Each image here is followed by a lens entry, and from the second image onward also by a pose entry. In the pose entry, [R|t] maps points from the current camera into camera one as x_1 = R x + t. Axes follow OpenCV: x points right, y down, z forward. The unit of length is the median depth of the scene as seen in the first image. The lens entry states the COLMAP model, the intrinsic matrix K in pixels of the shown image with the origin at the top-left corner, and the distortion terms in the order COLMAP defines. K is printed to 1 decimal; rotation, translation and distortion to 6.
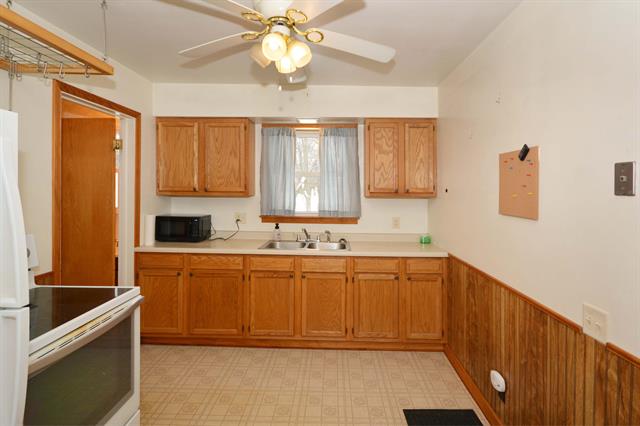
lens RADIAL K [[335.7, 0, 319.6], [0, 335.7, 208.2], [0, 0, 1]] dist [0.004158, -0.001878]
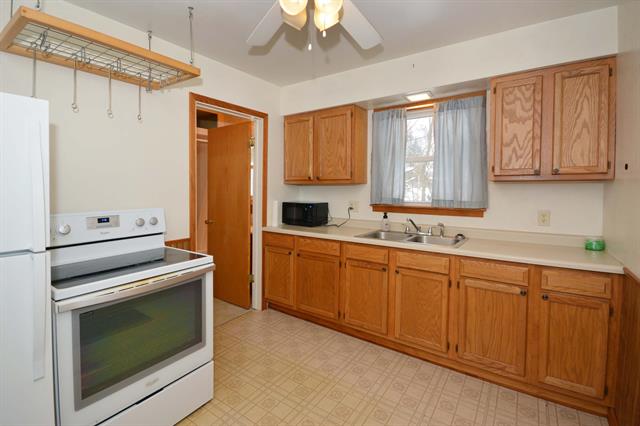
lens RADIAL K [[296.6, 0, 319.9], [0, 296.6, 210.8], [0, 0, 1]] dist [-0.003779, -0.004114]
pose [[0.826075, 0.032798, -0.562605, 0.213255], [-0.025541, 0.999458, 0.020763, 0.030982], [0.562981, -0.002782, 0.826465, 0.231456]]
